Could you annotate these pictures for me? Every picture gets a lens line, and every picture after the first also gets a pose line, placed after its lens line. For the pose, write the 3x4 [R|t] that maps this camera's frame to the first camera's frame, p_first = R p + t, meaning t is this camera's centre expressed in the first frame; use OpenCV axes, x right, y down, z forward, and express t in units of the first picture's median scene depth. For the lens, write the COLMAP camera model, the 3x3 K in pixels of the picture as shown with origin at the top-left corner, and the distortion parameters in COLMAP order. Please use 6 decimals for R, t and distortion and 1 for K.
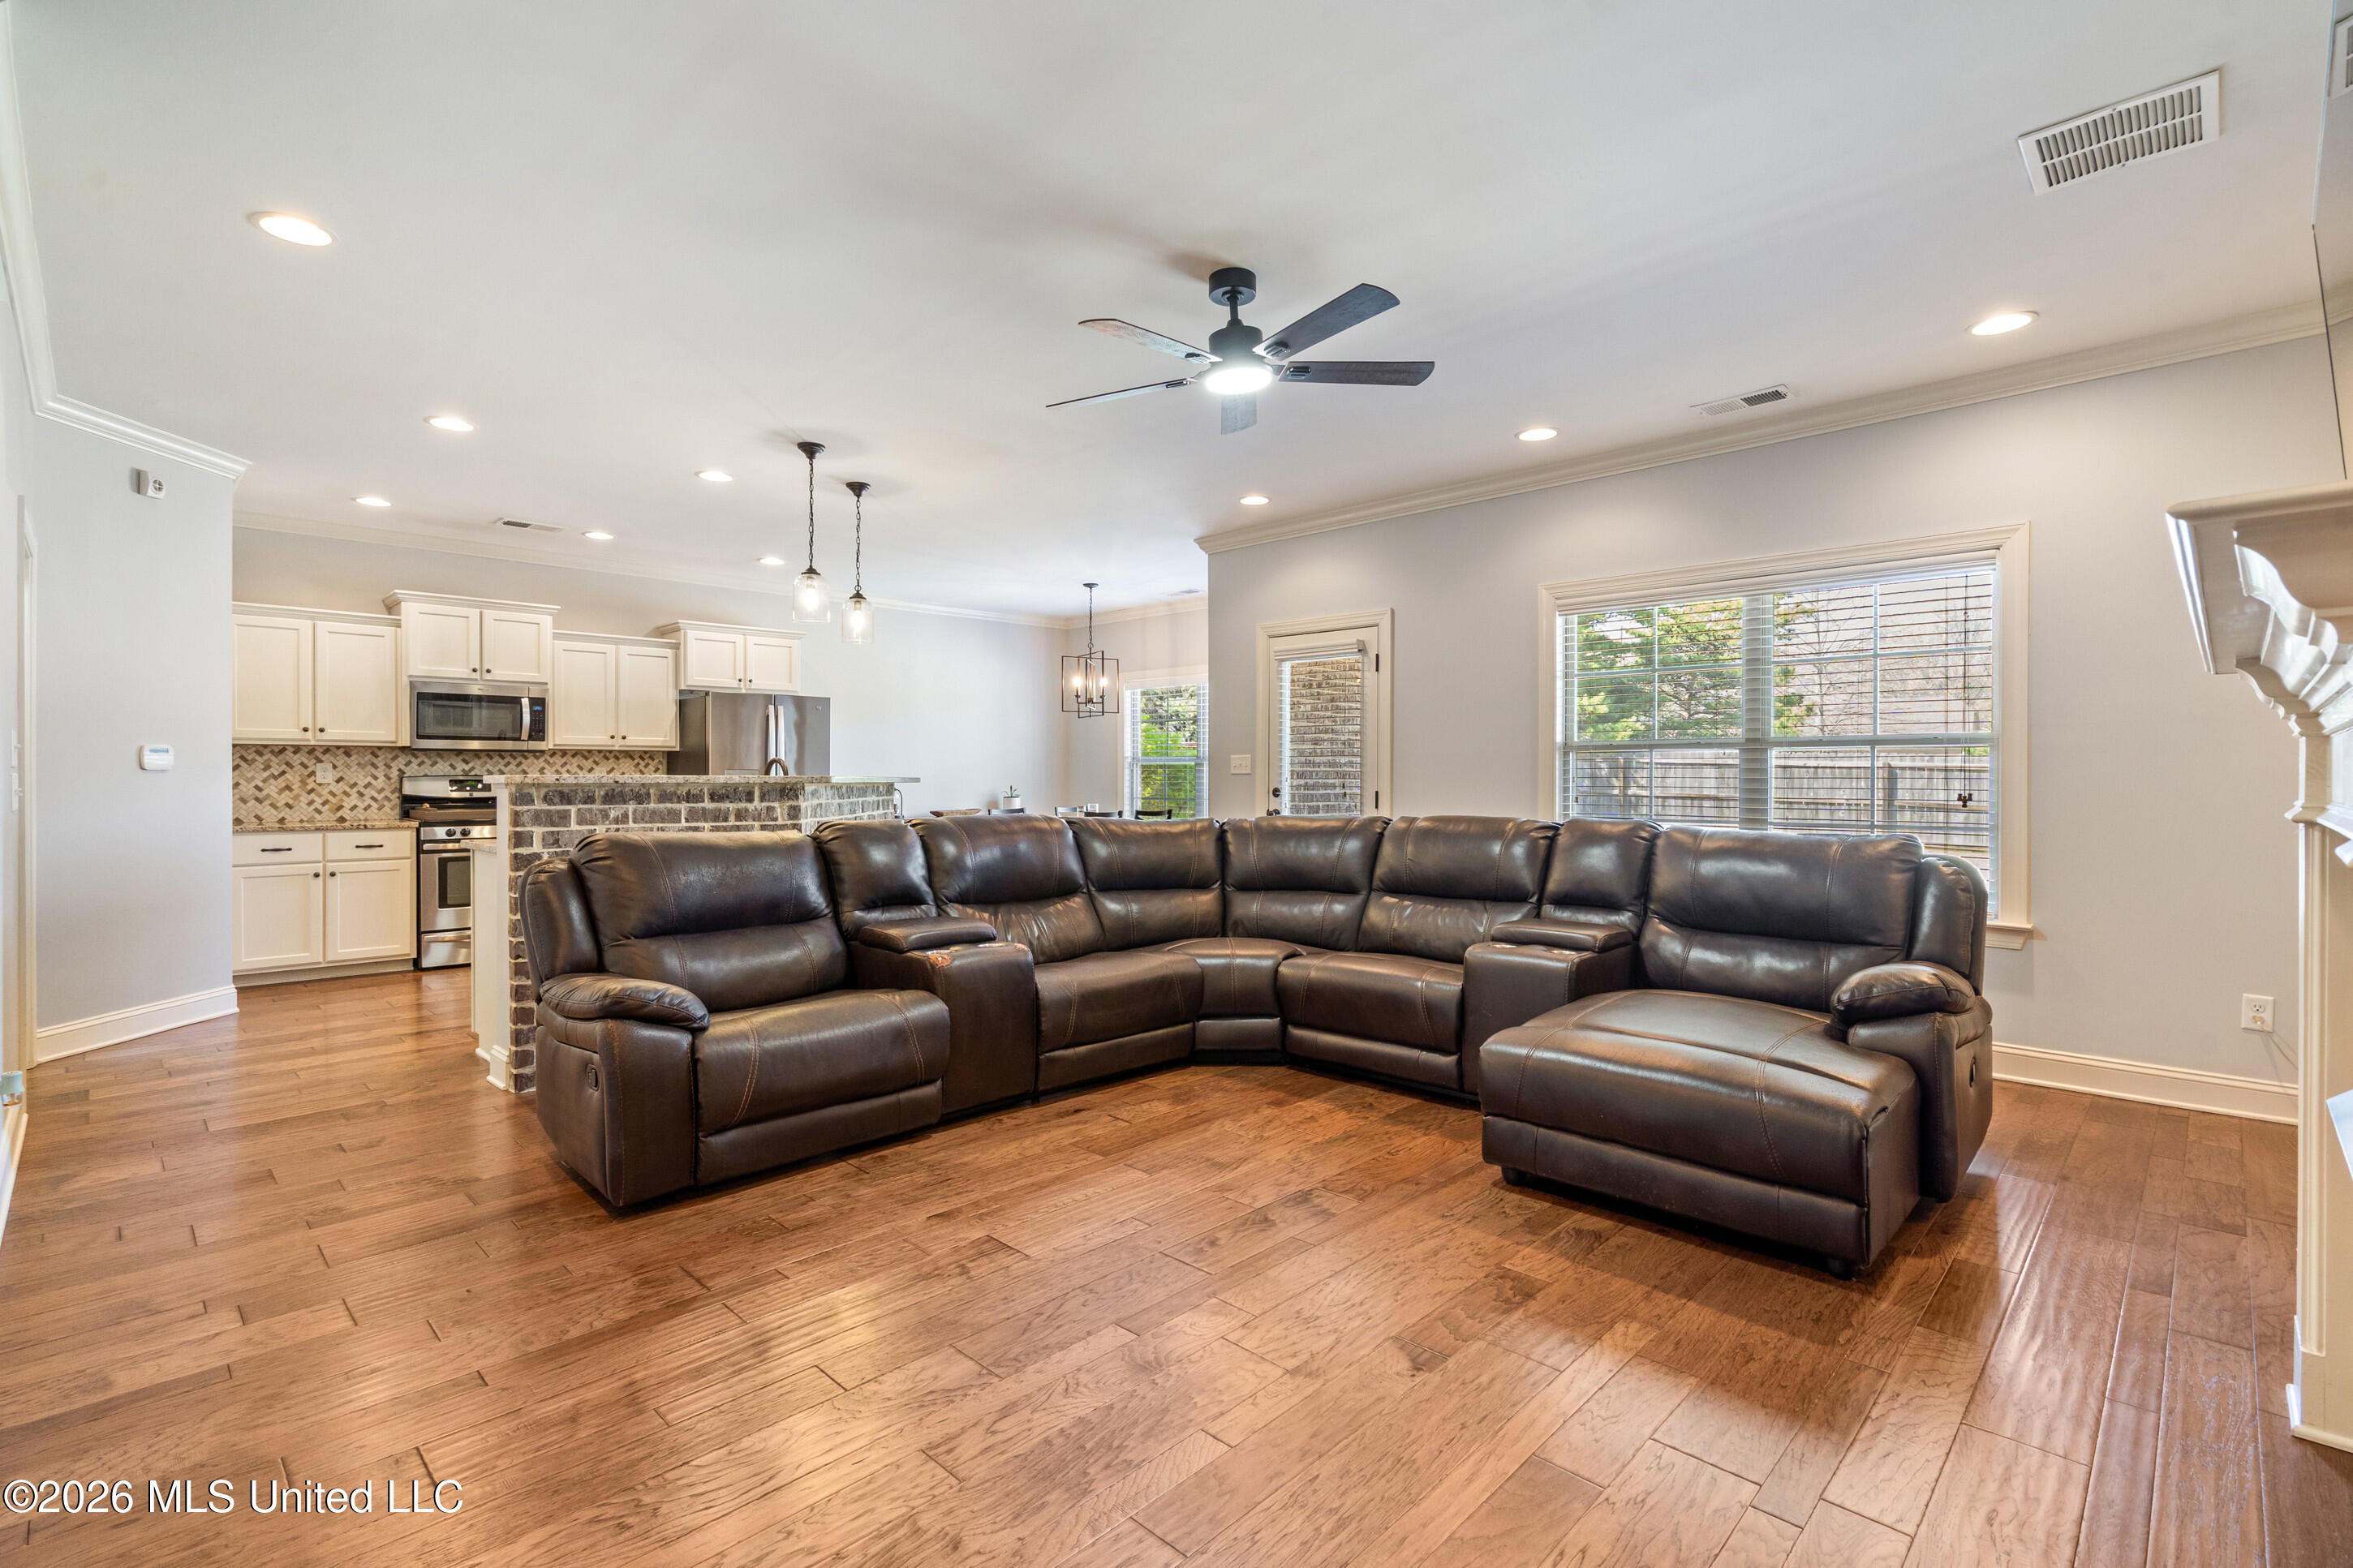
lens RADIAL K [[1073.0, 0, 1156.7], [0, 1073.0, 778.9], [0, 0, 1]] dist [-0.001854, 0.000572]
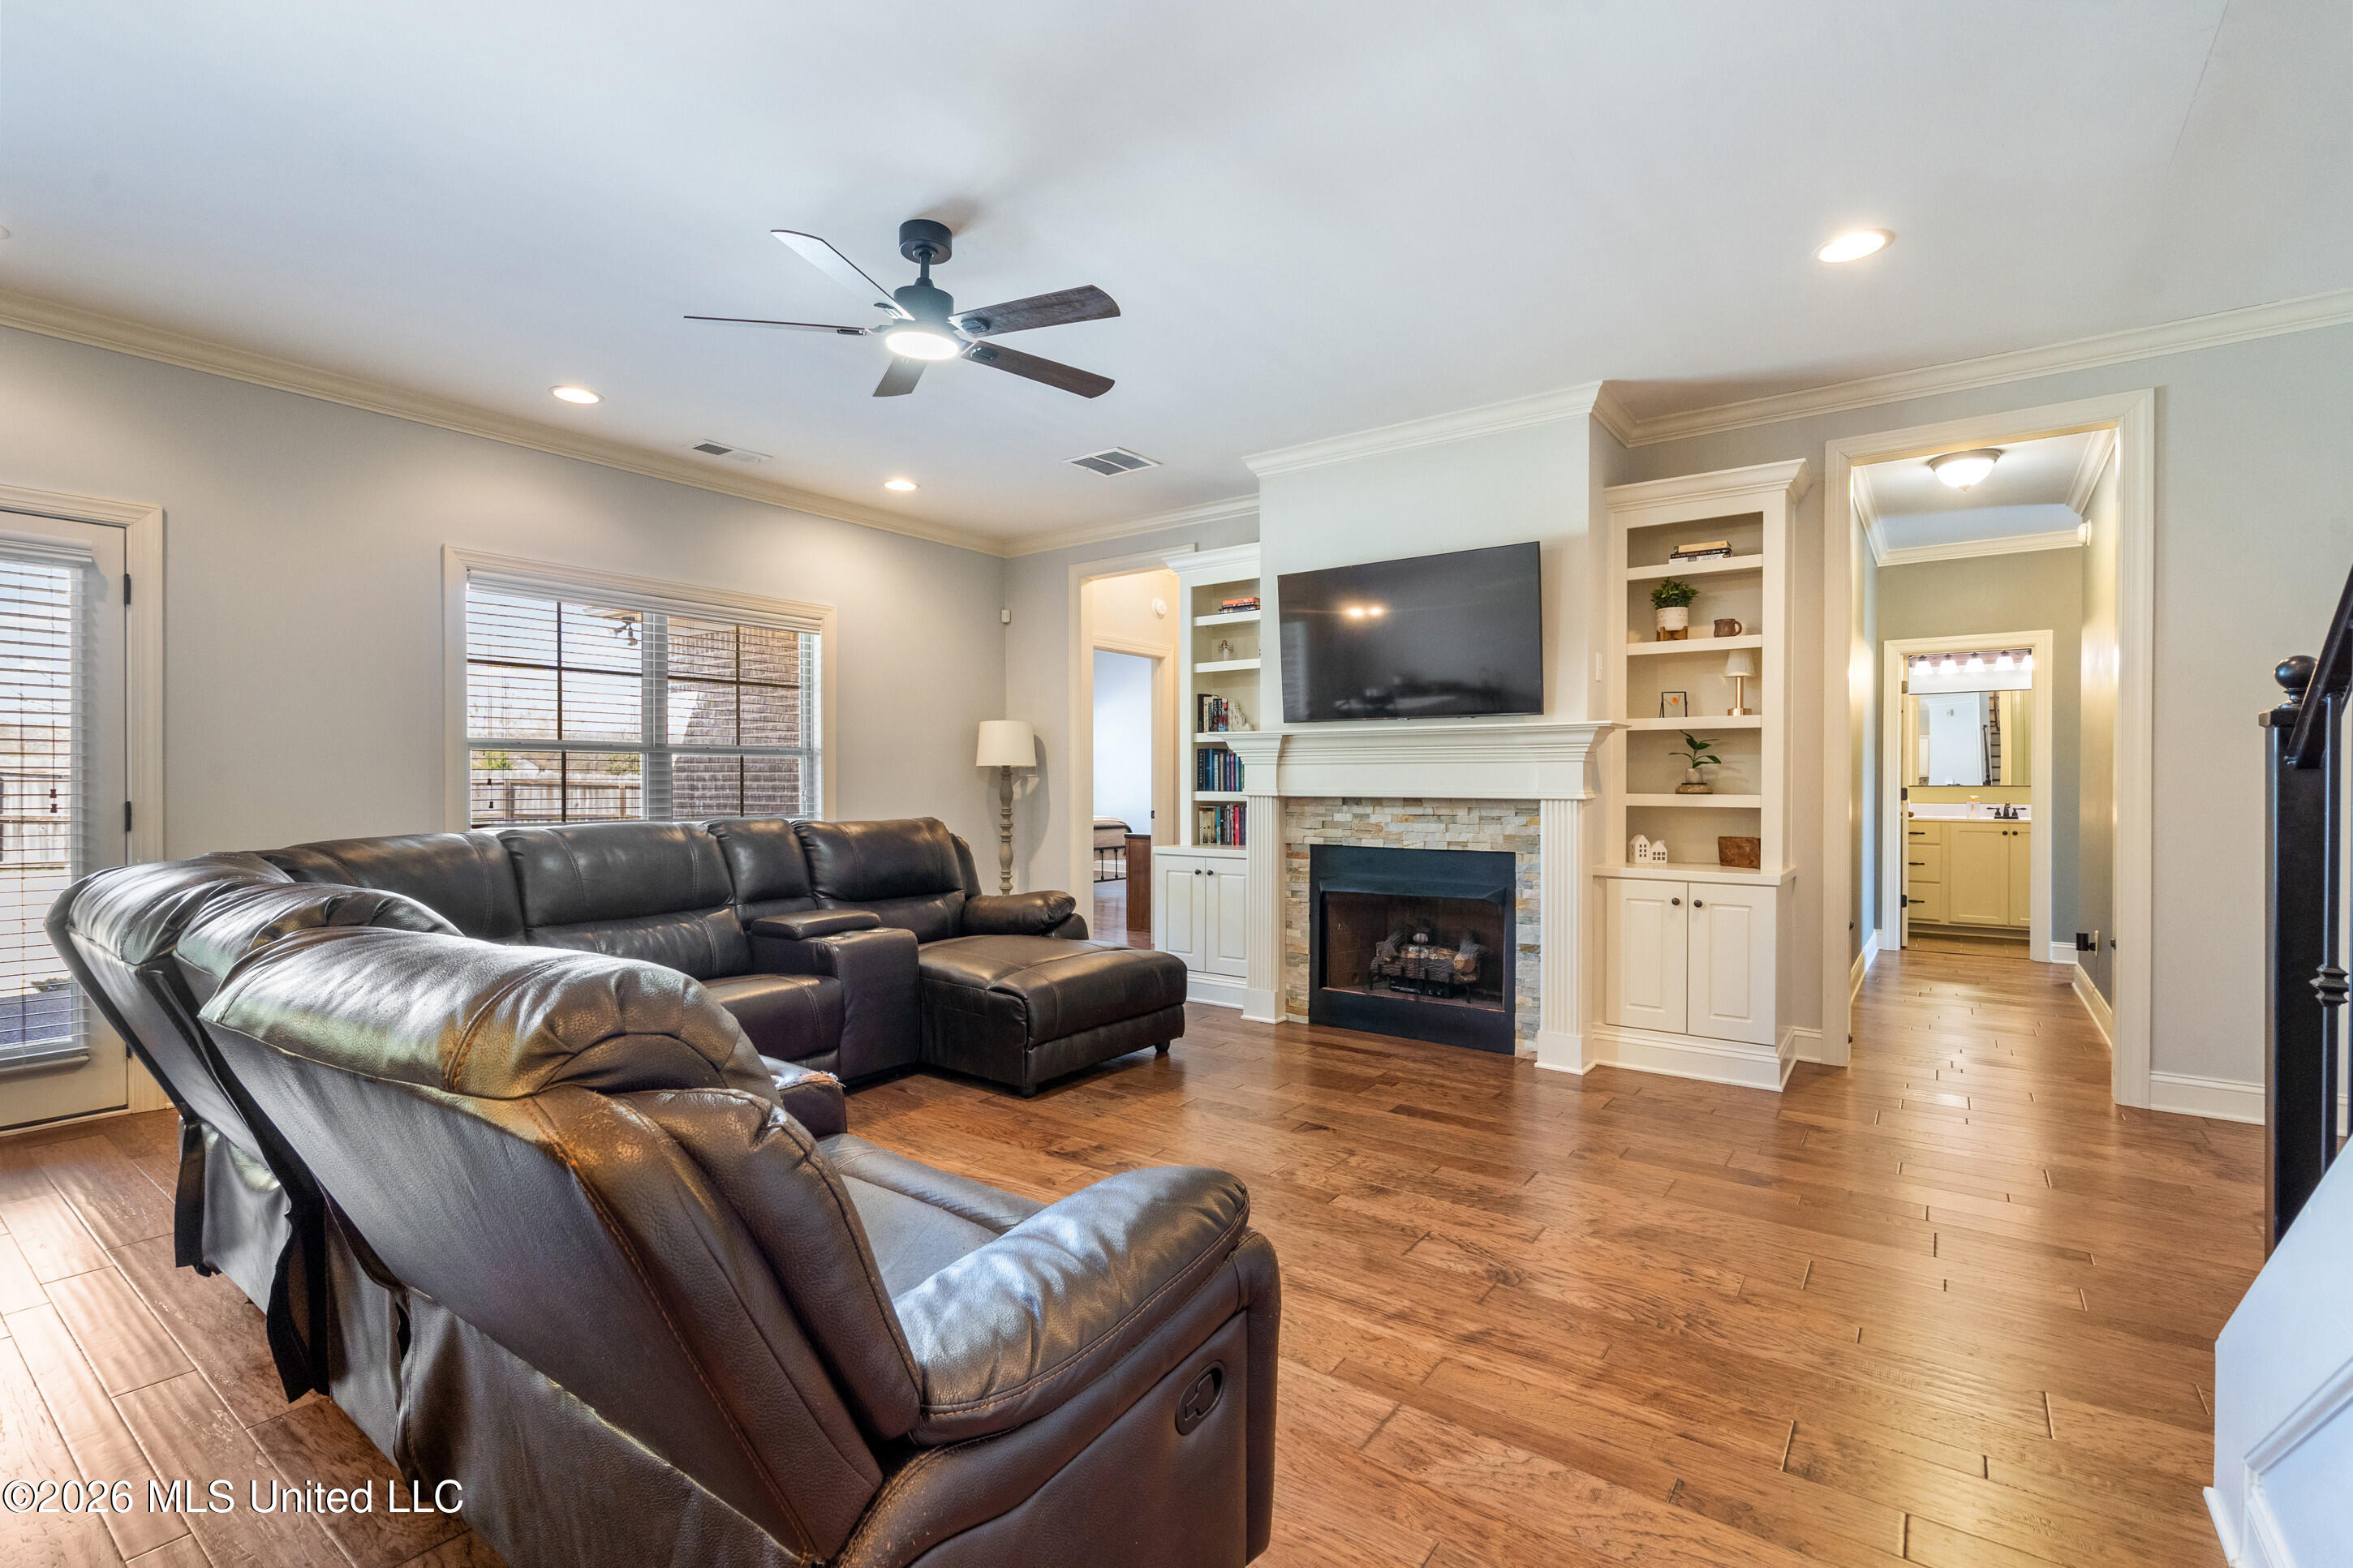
lens RADIAL K [[1073.0, 0, 1154.2], [0, 1073.0, 785.8], [0, 0, 1]] dist [-0.001854, 0.000572]
pose [[-0.147617, -0.007326, 0.989017, -1.021894], [0.000547, 0.999972, 0.007489, -0.003681], [-0.989044, 0.001646, -0.147609, 1.114440]]
